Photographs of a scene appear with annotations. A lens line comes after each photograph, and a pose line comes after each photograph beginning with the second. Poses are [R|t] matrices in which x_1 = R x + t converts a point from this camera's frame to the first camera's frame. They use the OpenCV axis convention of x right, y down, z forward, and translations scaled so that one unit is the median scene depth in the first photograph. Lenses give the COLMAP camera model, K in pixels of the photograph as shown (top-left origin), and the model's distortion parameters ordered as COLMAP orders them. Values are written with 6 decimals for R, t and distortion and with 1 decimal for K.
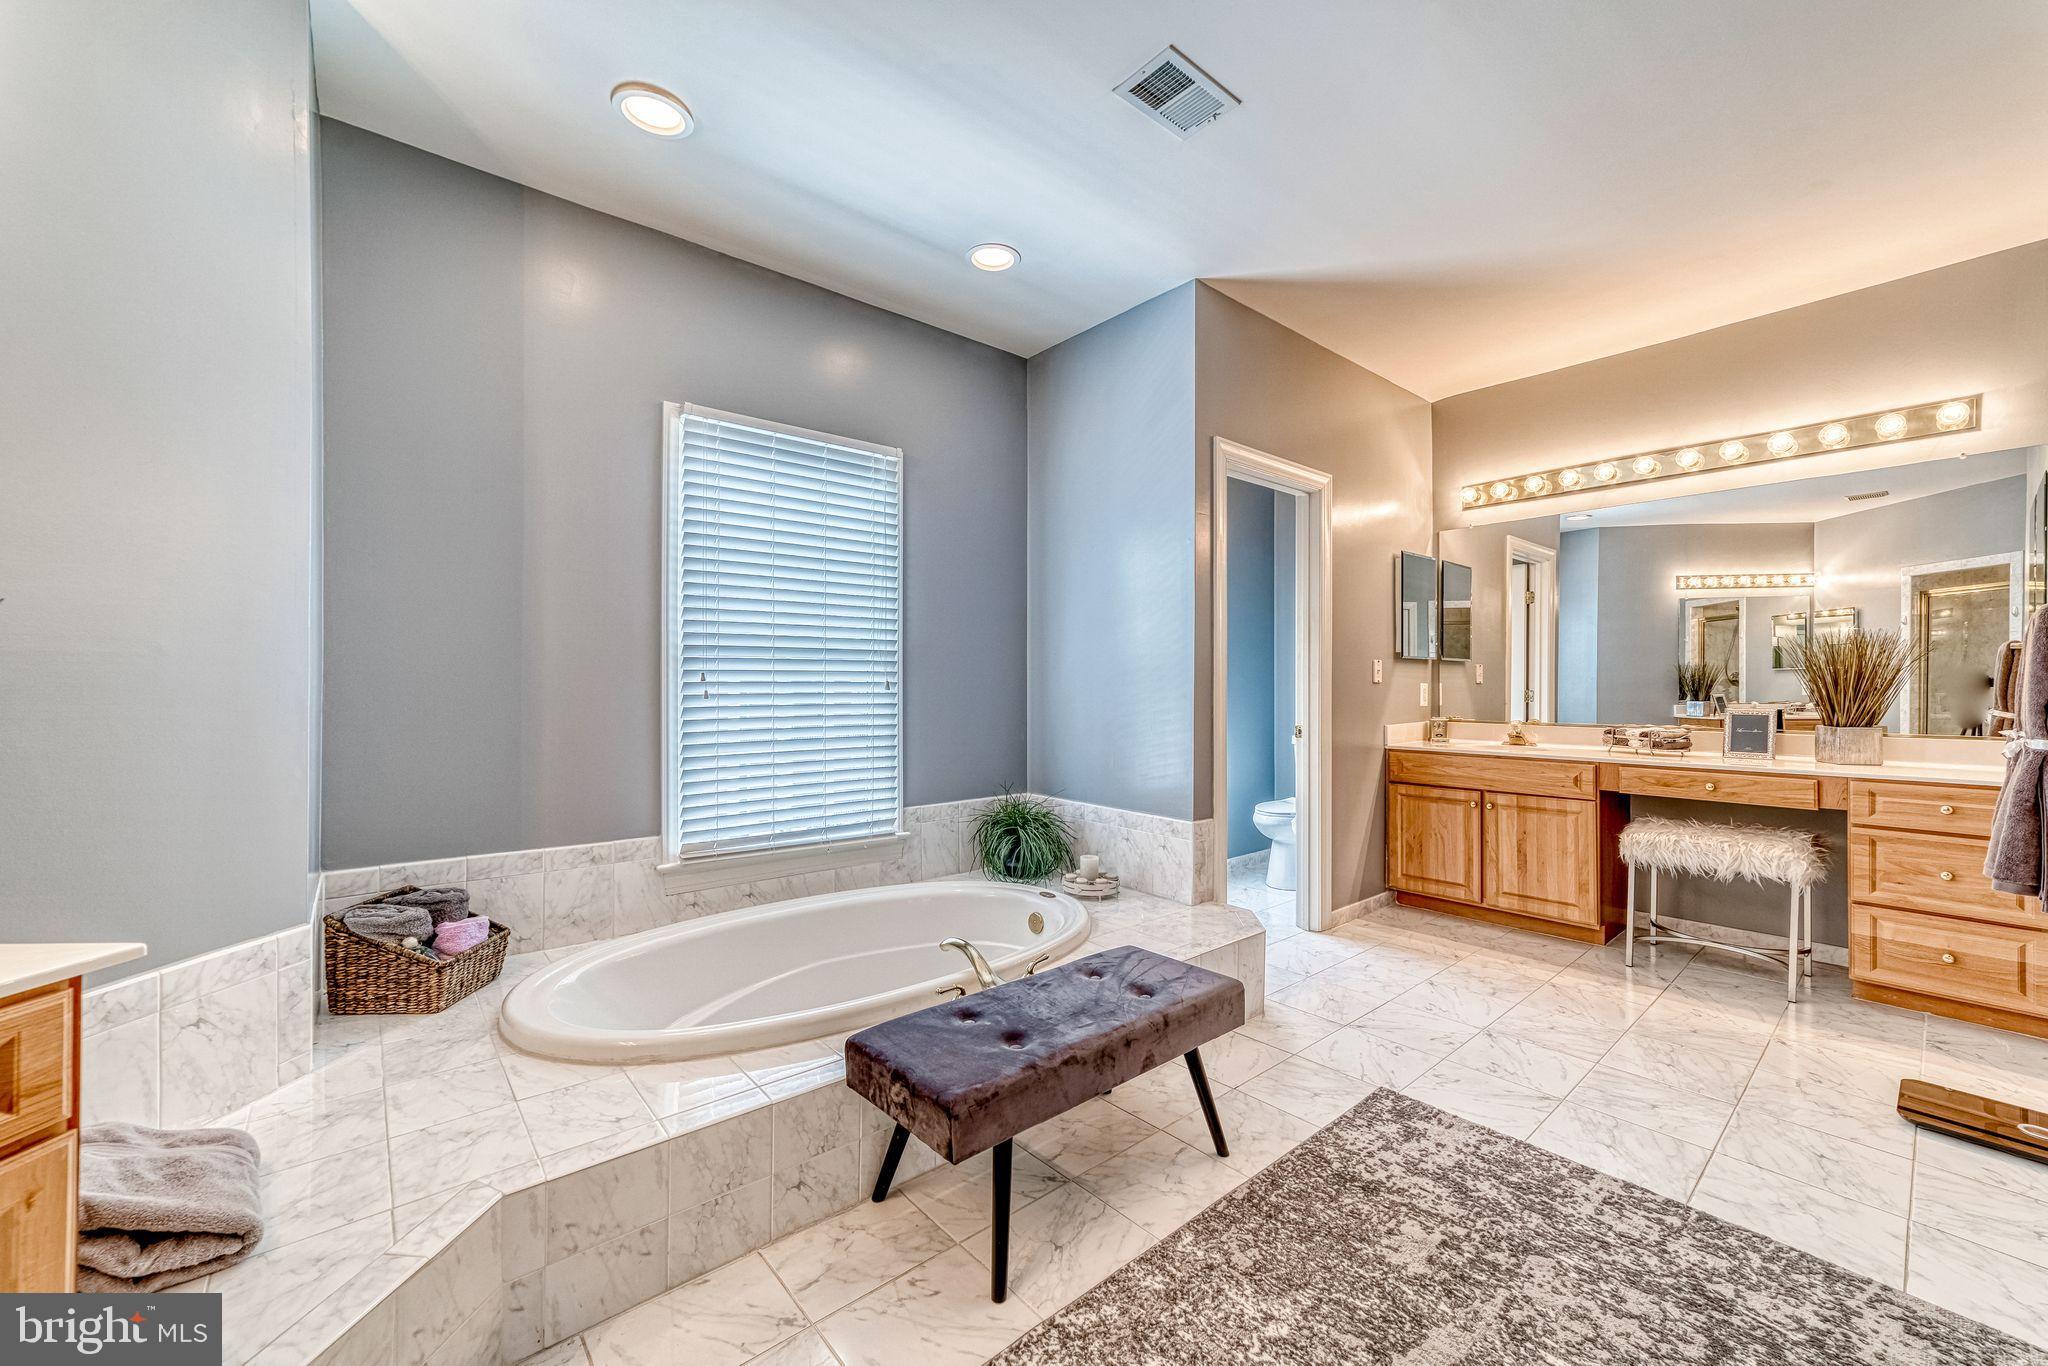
lens RADIAL K [[790.2, 0, 1024.0], [0, 790.2, 683.0], [0, 0, 1]] dist [-0.009798, 0.007348]
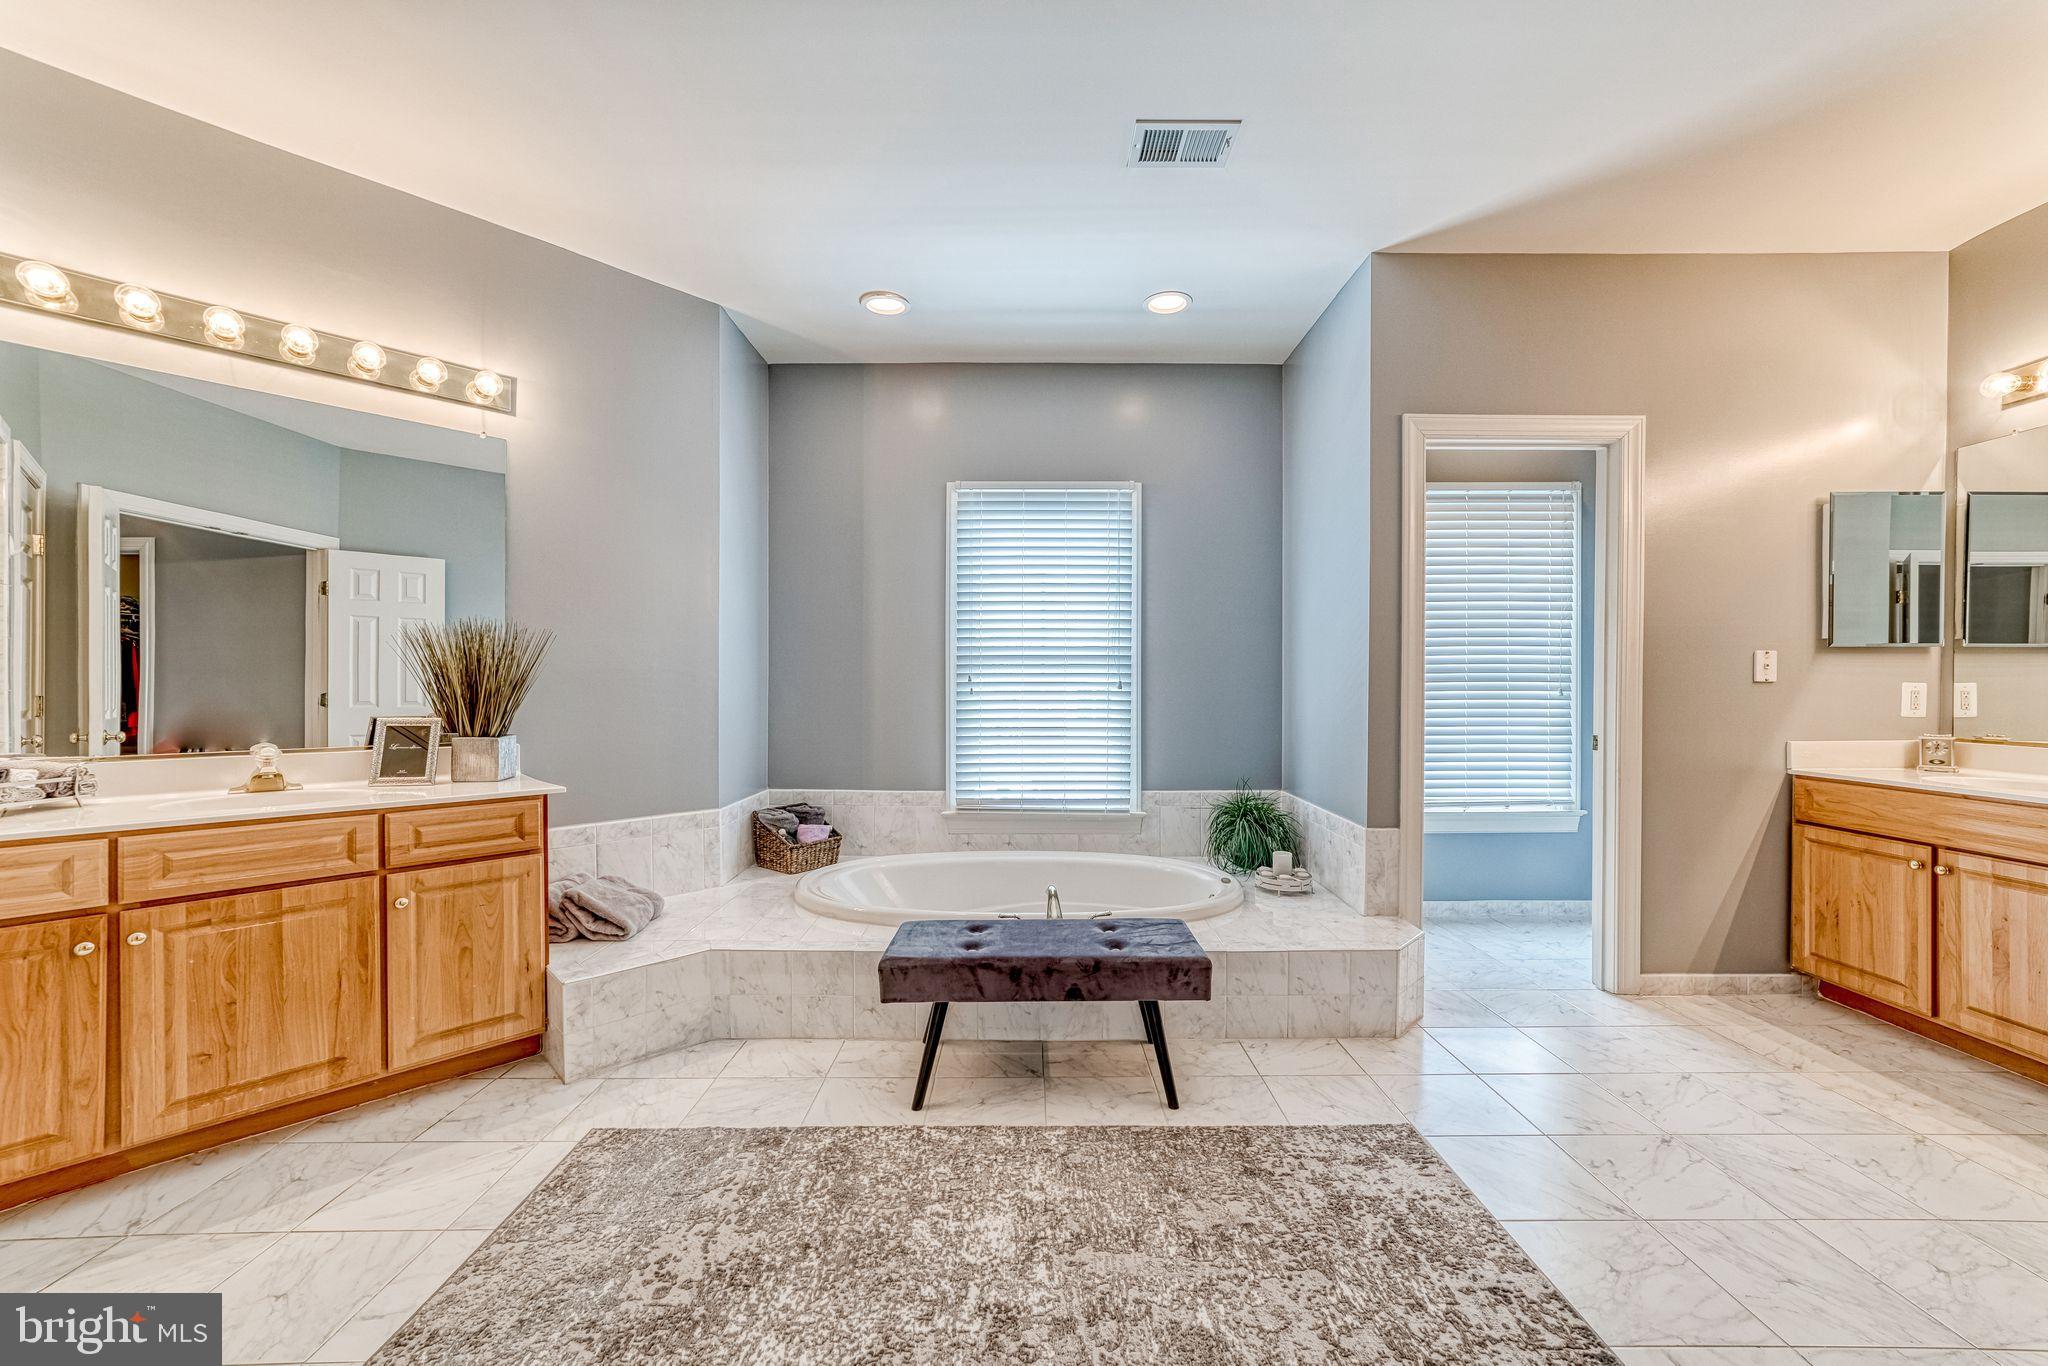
lens RADIAL K [[773.0, 0, 1021.8], [0, 773.0, 691.4], [0, 0, 1]] dist [-0.011977, 0.007133]
pose [[0.765767, 0.005436, -0.643095, 0.492171], [-0.000122, 0.999965, 0.008306, 0.003232], [0.643118, -0.006282, 0.765742, 0.023705]]
